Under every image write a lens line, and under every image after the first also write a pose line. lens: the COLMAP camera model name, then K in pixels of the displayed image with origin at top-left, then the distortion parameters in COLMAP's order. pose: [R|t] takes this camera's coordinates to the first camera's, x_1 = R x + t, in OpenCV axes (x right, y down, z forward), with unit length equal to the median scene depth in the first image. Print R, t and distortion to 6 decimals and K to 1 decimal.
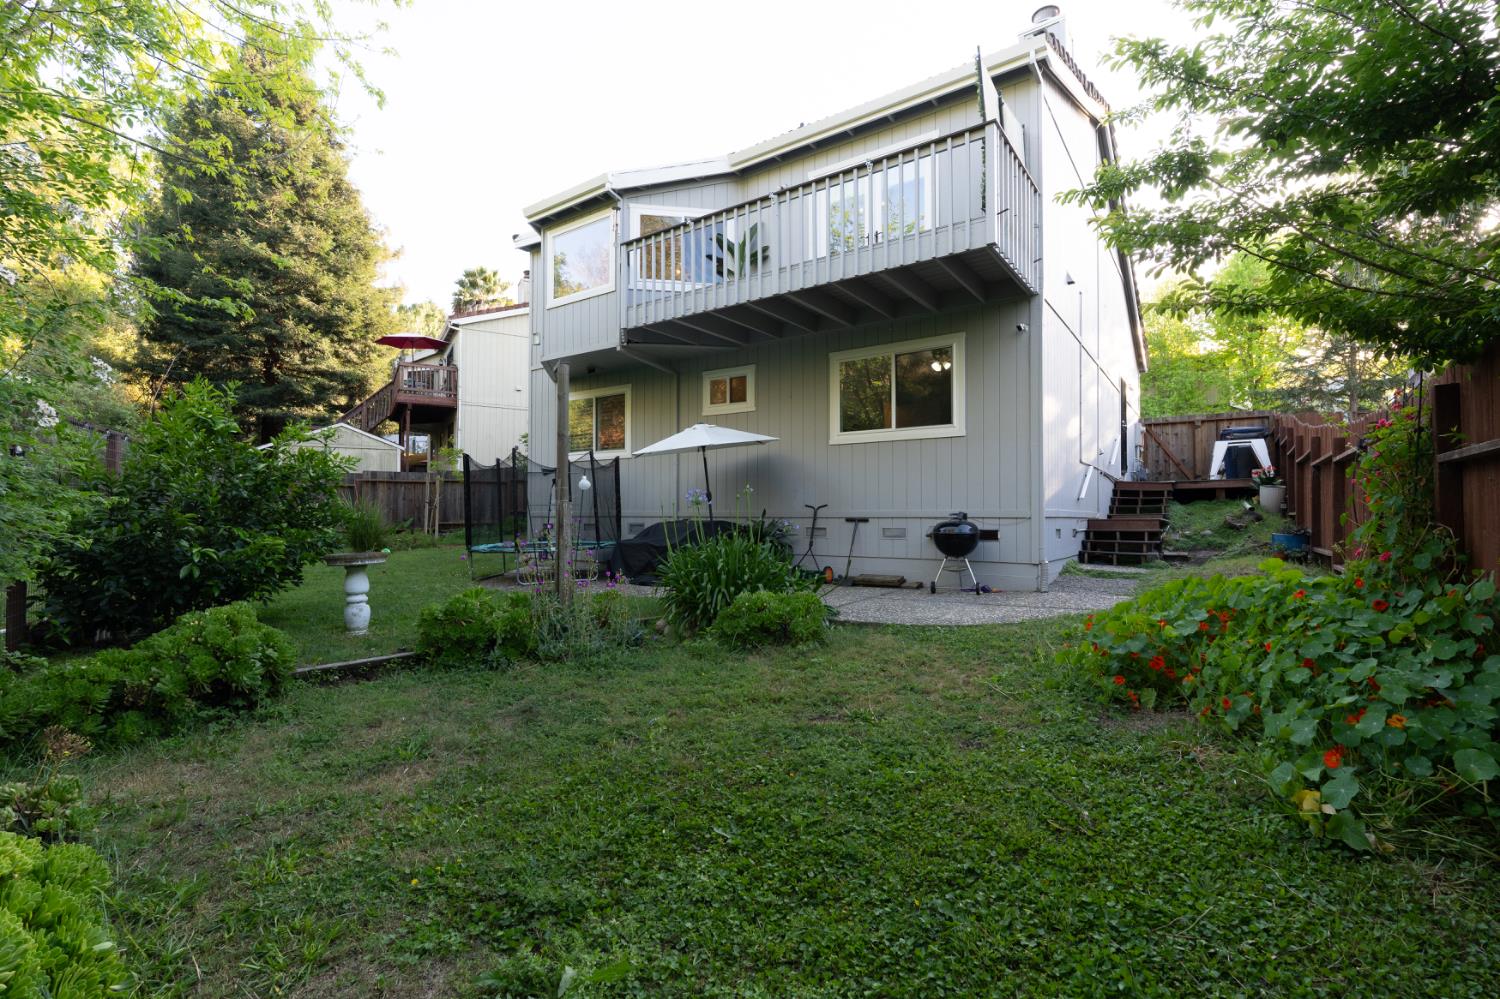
lens RADIAL K [[671.9, 0, 750.0], [0, 671.9, 499.5], [0, 0, 1]] dist [-0.004121, -0.000283]
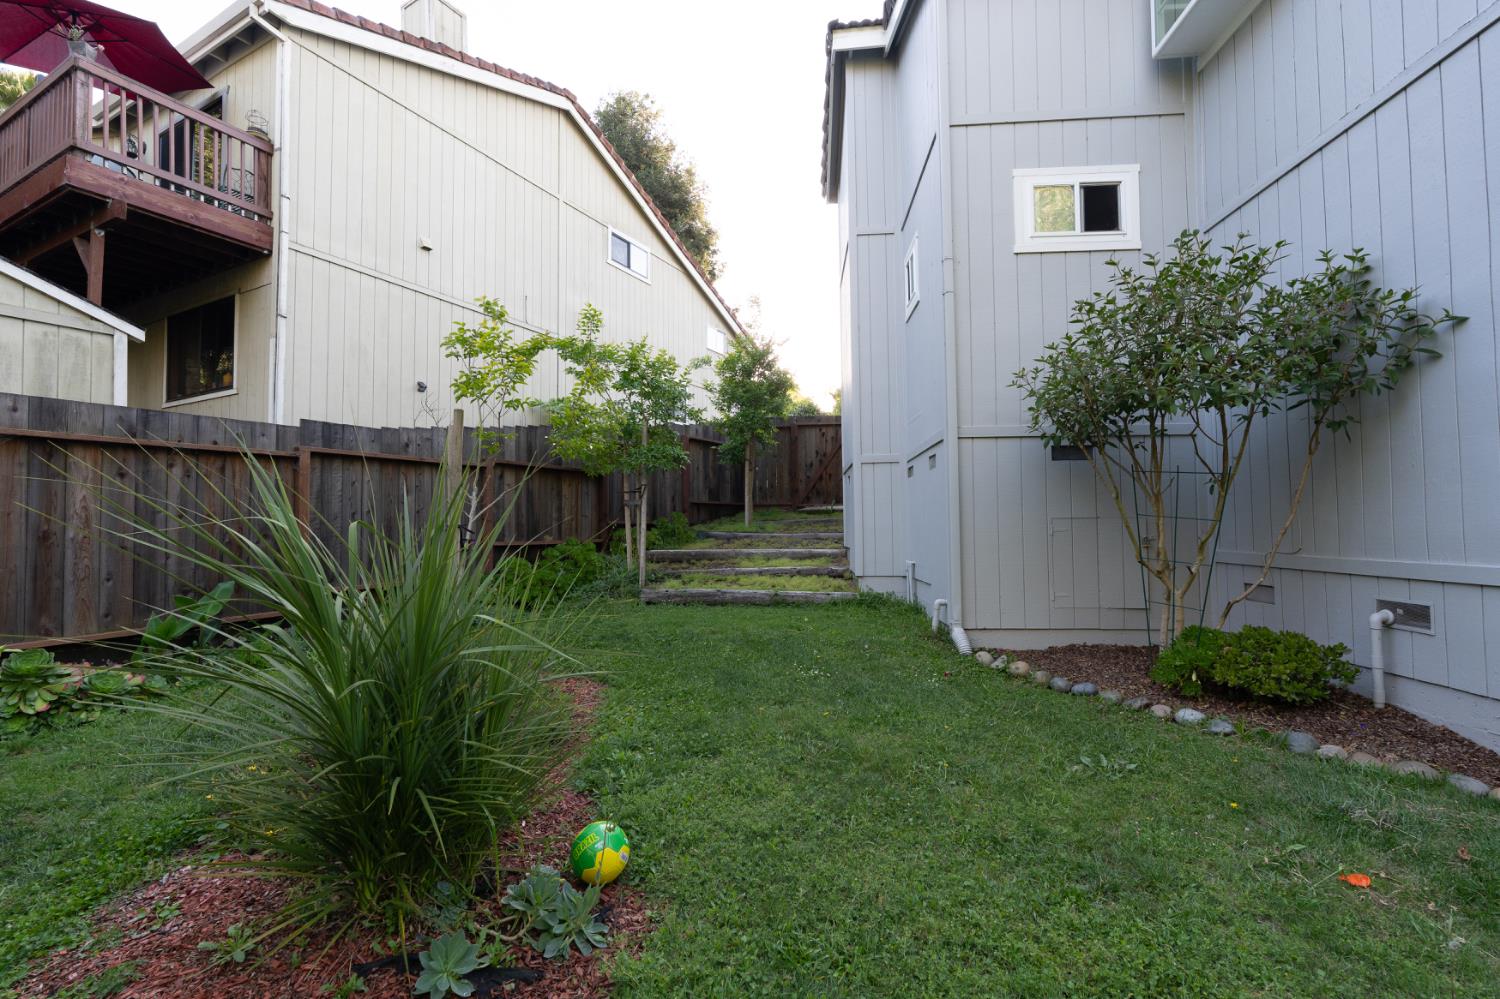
lens RADIAL K [[671.9, 0, 750.0], [0, 671.9, 499.5], [0, 0, 1]] dist [-0.004121, -0.000283]
pose [[0.855568, 0.009596, 0.517601, -0.306915], [-0.000518, 0.999844, -0.017680, -0.000644], [-0.517689, 0.014858, 0.855440, 0.433813]]
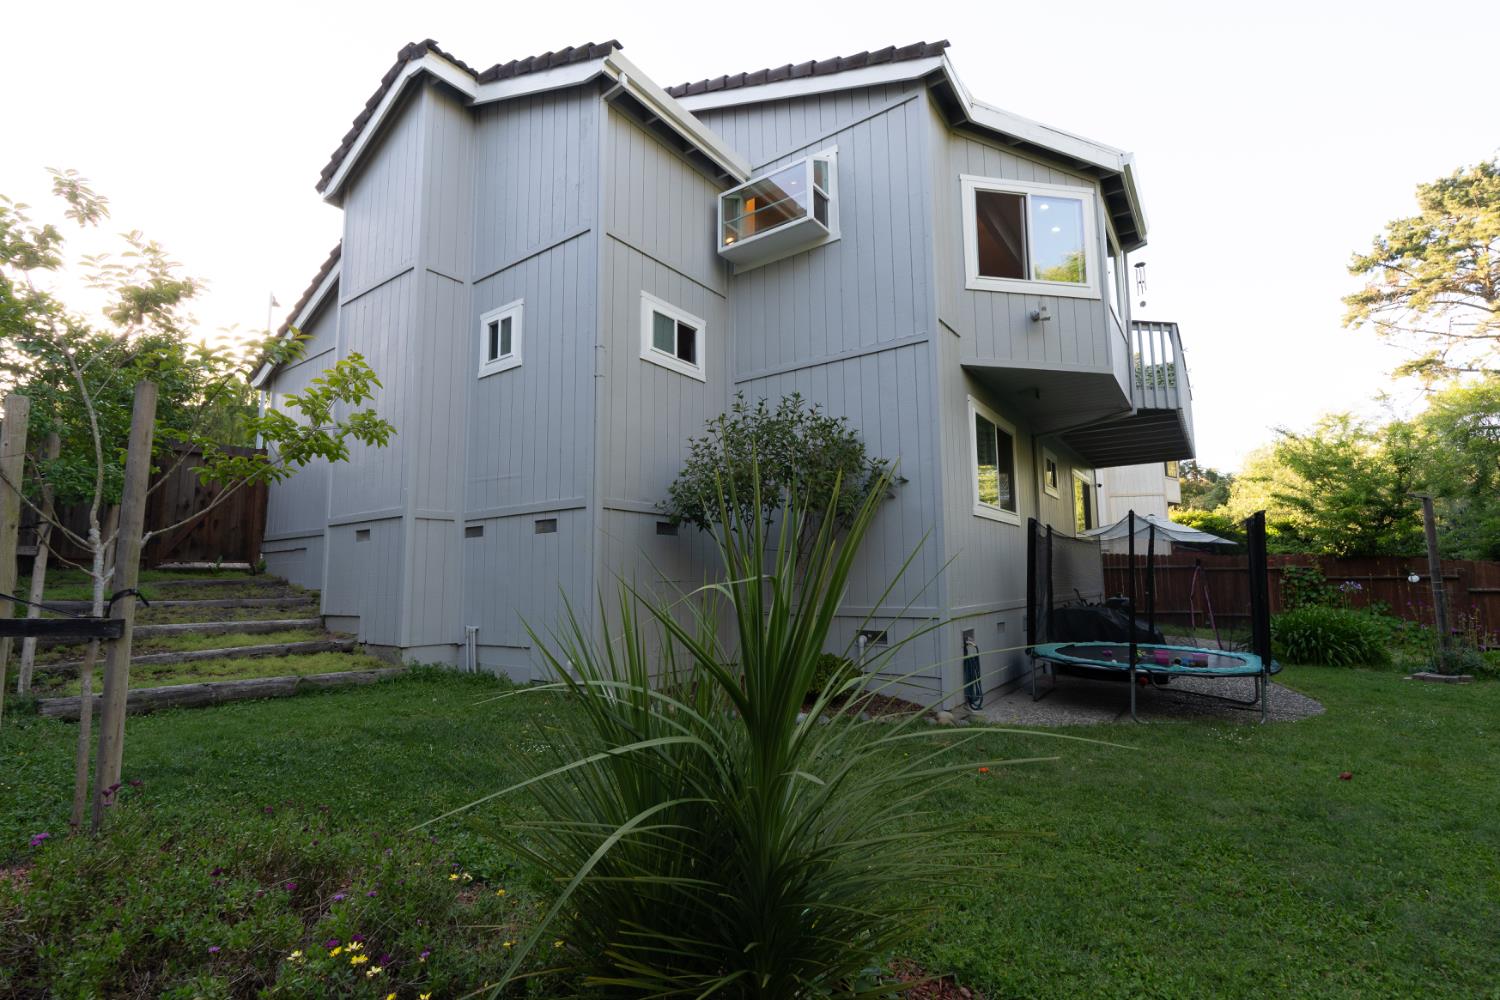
lens RADIAL K [[663.8, 0, 750.0], [0, 663.8, 500.0], [0, 0, 1]] dist [-0.001231, -0.000046]
pose [[0.003172, 0.120718, 0.992682, -0.363147], [-0.015013, 0.992581, -0.120657, 0.000423], [-0.999882, -0.014521, 0.004961, 0.519157]]
